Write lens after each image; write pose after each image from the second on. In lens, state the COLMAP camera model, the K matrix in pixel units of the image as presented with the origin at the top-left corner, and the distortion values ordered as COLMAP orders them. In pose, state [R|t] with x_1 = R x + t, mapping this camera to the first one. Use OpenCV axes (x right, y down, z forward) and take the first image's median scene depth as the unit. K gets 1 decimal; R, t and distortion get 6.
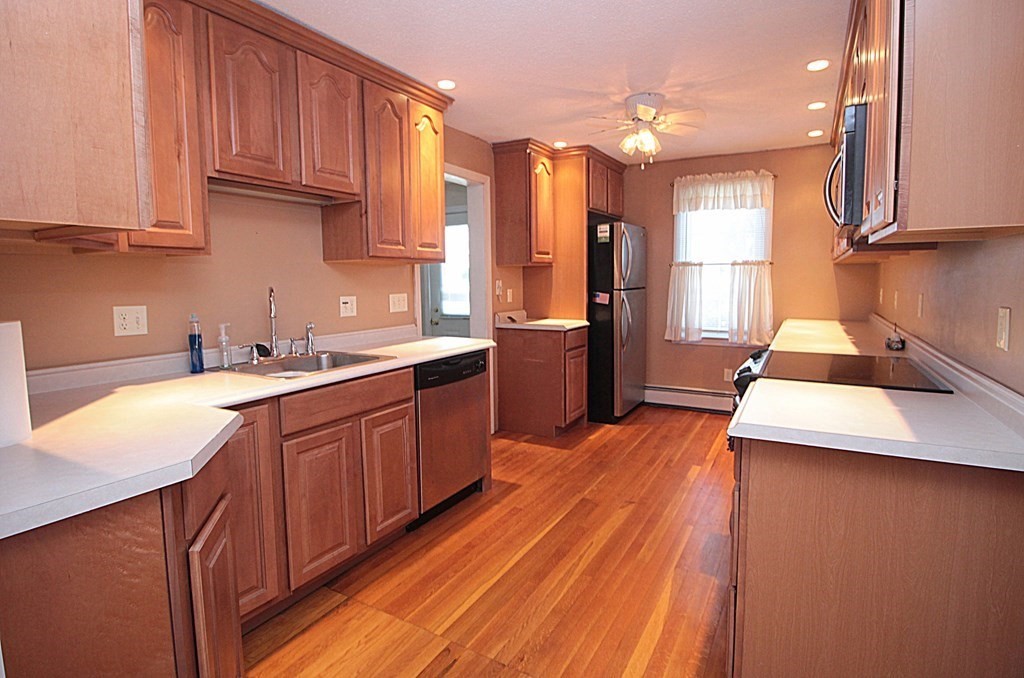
lens RADIAL K [[520.3, 0, 501.1], [0, 520.3, 328.5], [0, 0, 1]] dist [-0.014854, -0.000758]
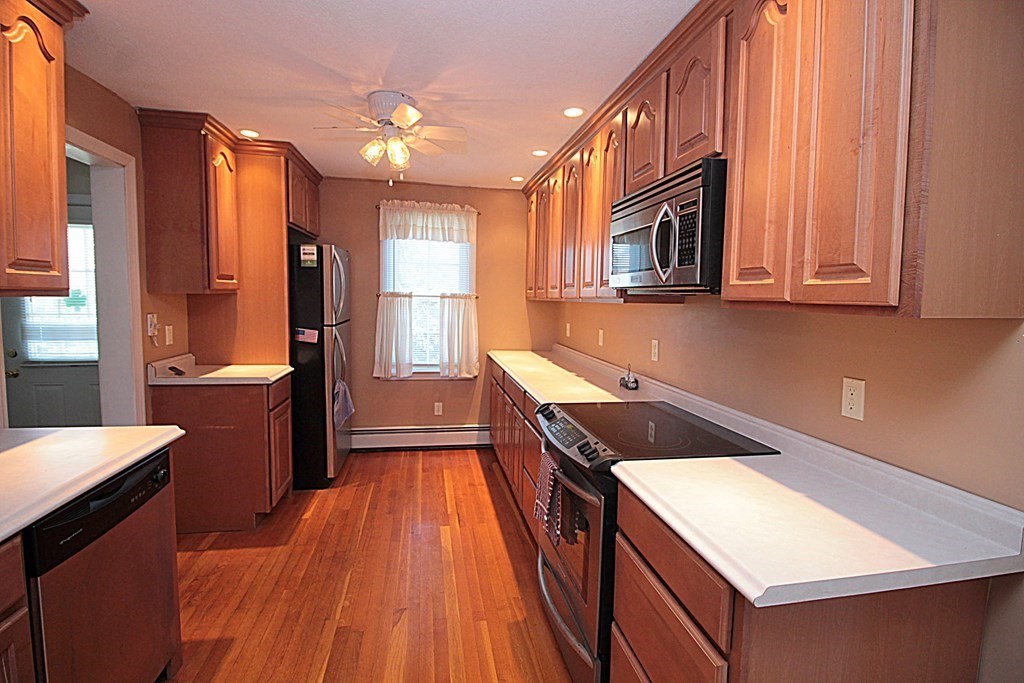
lens RADIAL K [[490.2, 0, 511.6], [0, 490.2, 330.7], [0, 0, 1]] dist [-0.000374, -0.013737]
pose [[0.757071, -0.021565, 0.652977, -0.065197], [0.035242, 0.999348, -0.007855, -0.050223], [-0.652382, 0.028959, 0.757337, 0.222590]]
